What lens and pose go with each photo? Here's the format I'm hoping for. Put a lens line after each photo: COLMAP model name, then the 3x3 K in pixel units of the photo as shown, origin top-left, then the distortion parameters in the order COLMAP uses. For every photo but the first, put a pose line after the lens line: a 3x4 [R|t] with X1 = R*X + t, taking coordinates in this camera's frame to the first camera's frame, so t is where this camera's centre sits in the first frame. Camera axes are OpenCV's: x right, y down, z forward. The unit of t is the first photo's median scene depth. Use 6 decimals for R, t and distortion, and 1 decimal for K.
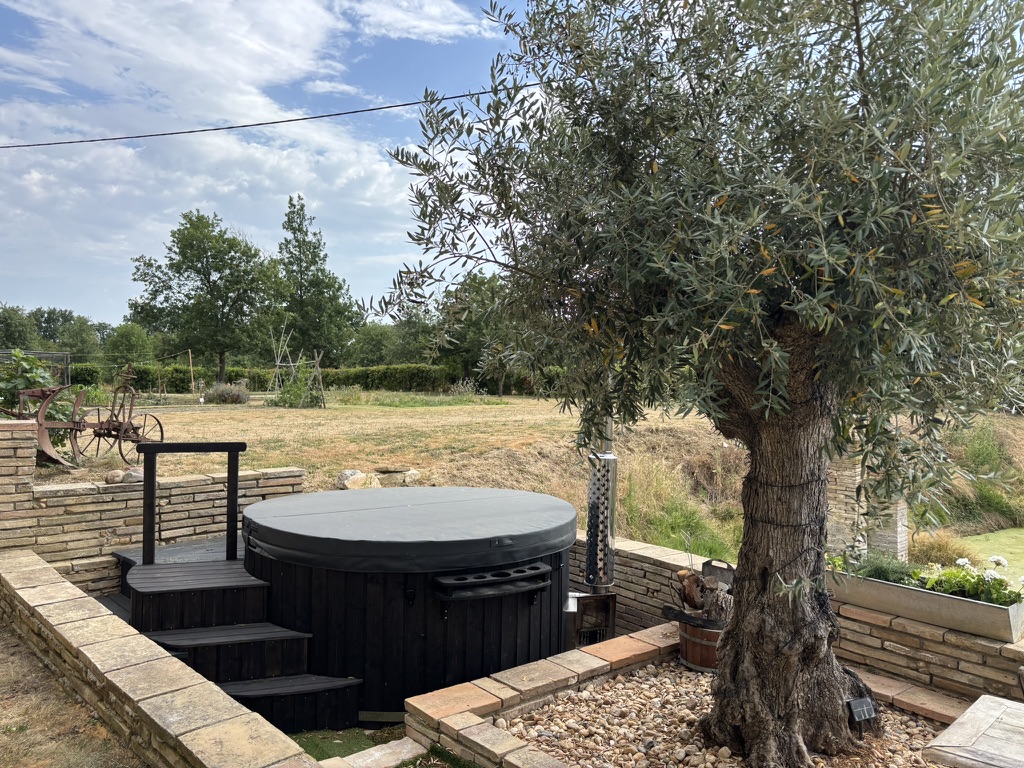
lens RADIAL K [[772.6, 0, 511.5], [0, 772.6, 391.7], [0, 0, 1]] dist [0.044561, -0.057987]
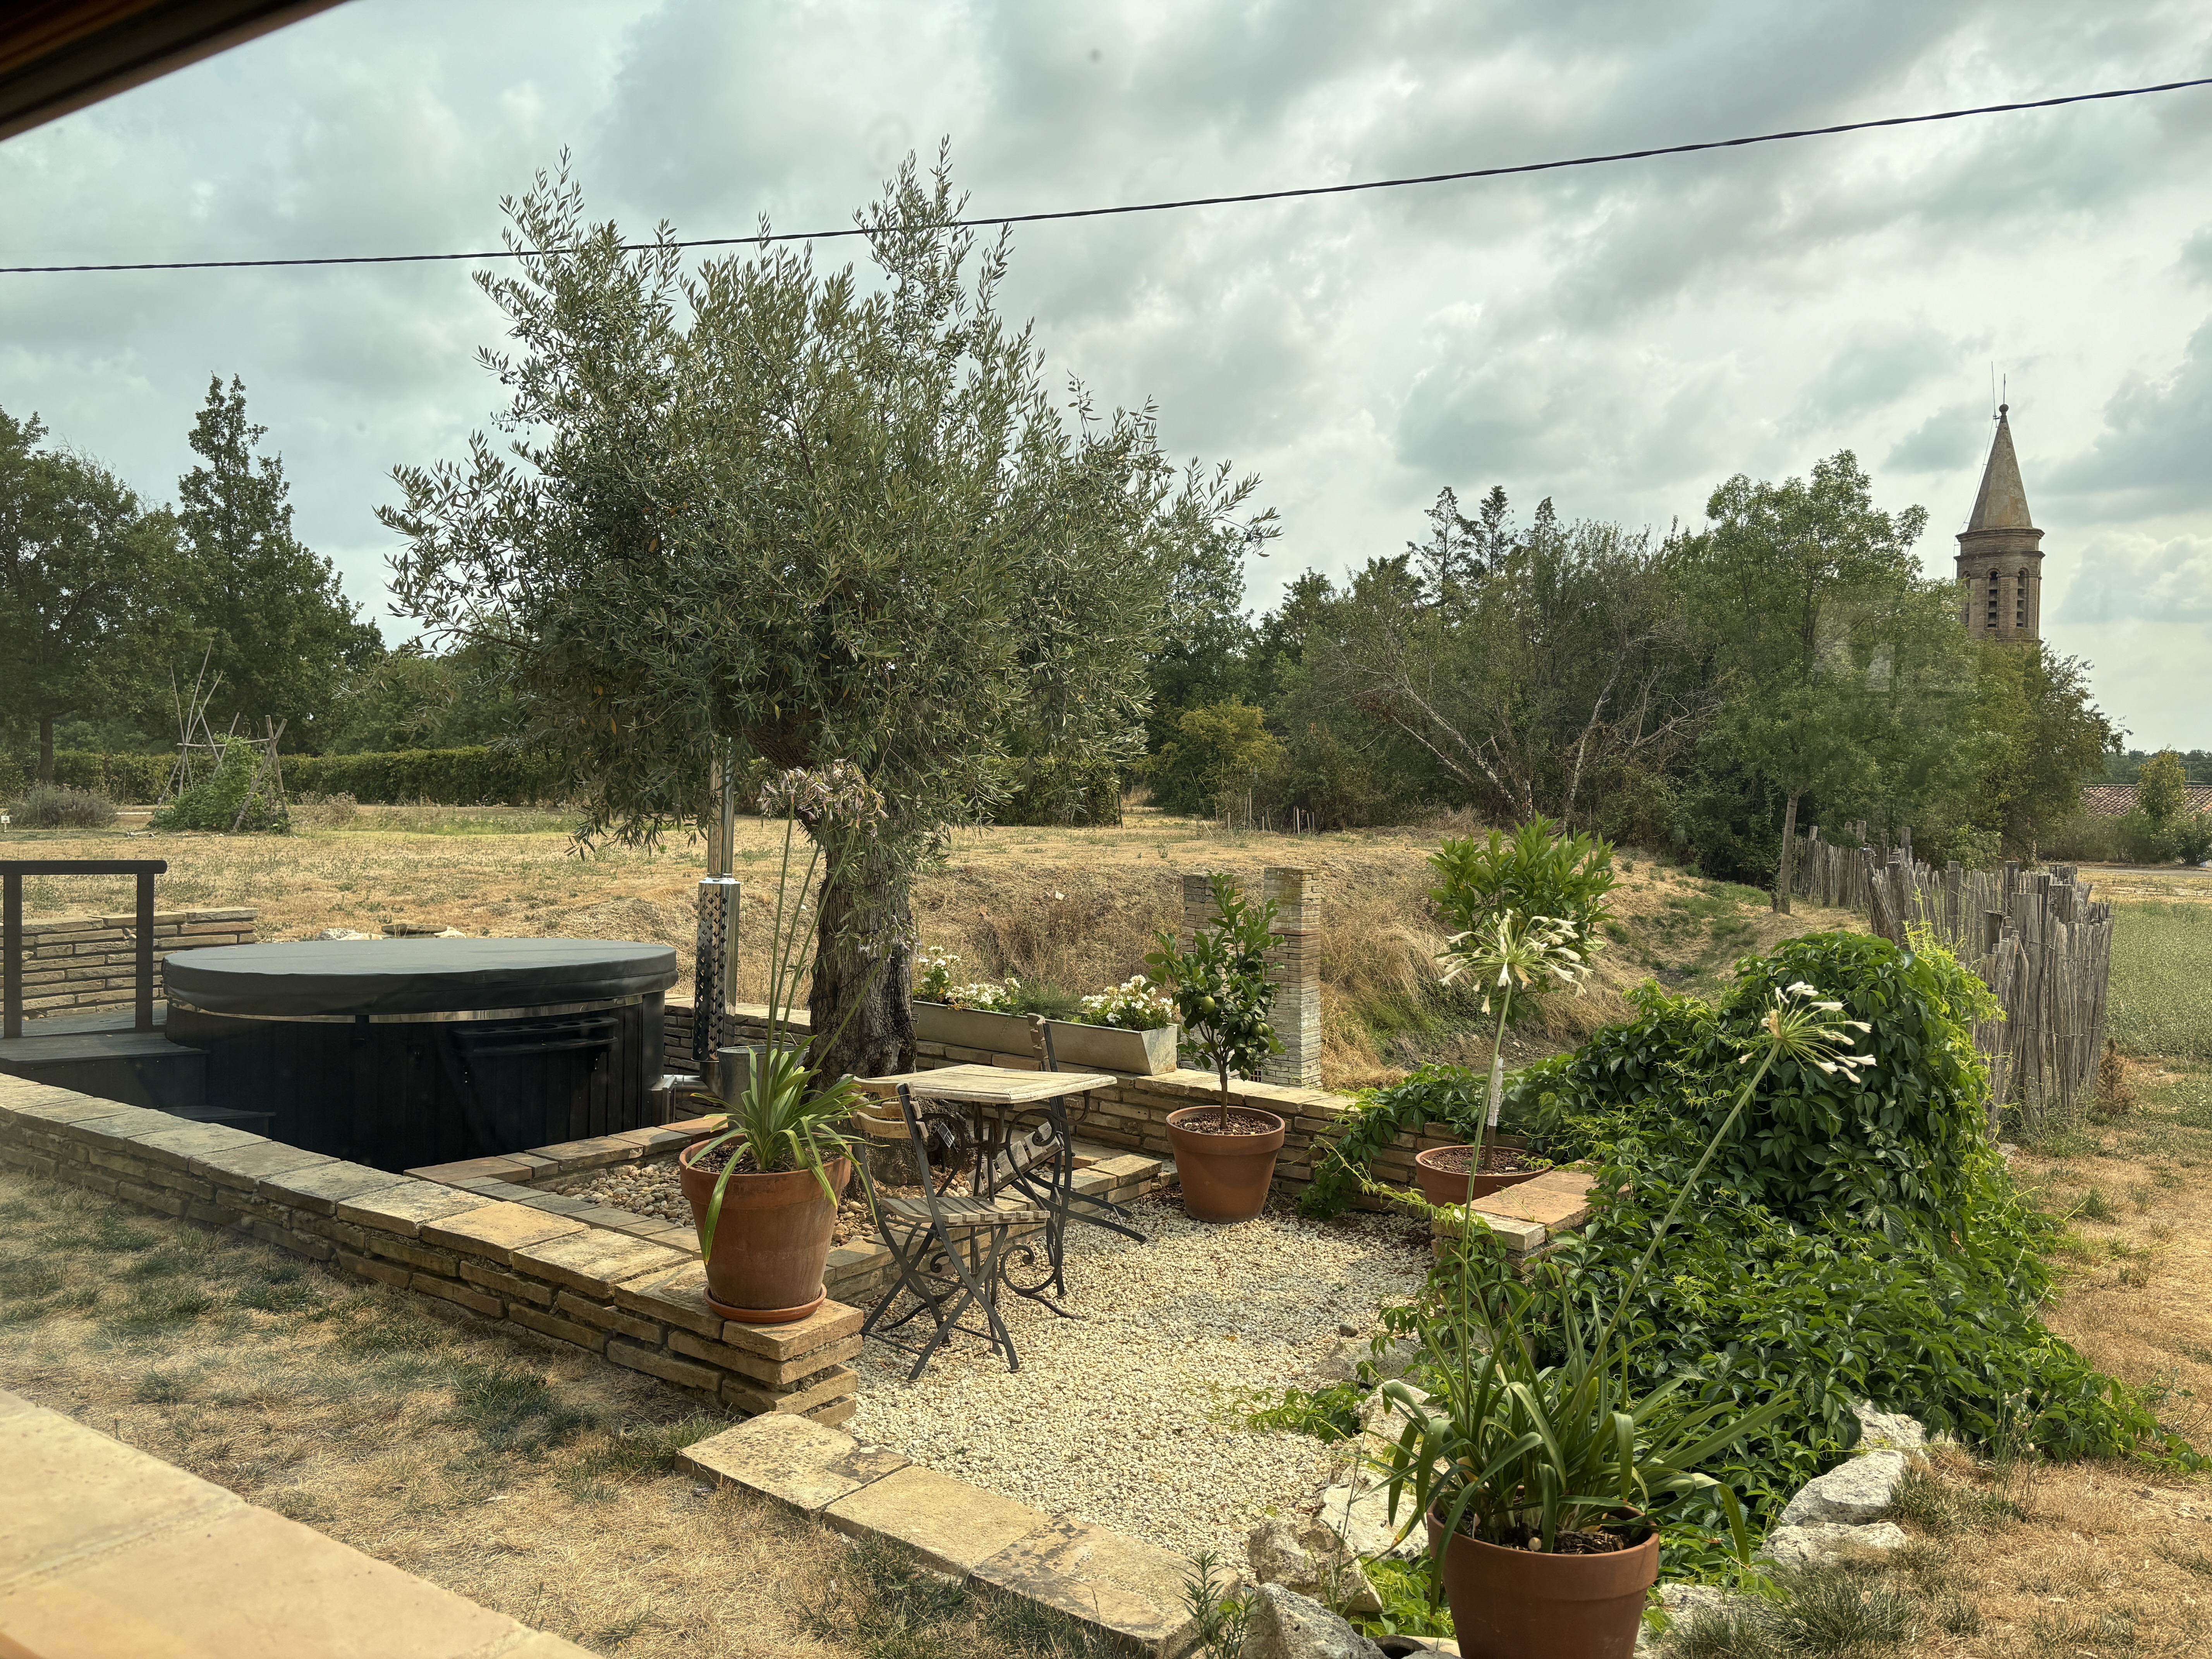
lens RADIAL K [[1669.0, 0, 1088.6], [0, 1669.0, 822.5], [0, 0, 1]] dist [0.044561, -0.057987]
pose [[0.978494, 0.000170, 0.206274, 0.061012], [-0.001613, 0.999975, 0.006827, 0.008862], [-0.206268, -0.007013, 0.978470, -0.256429]]
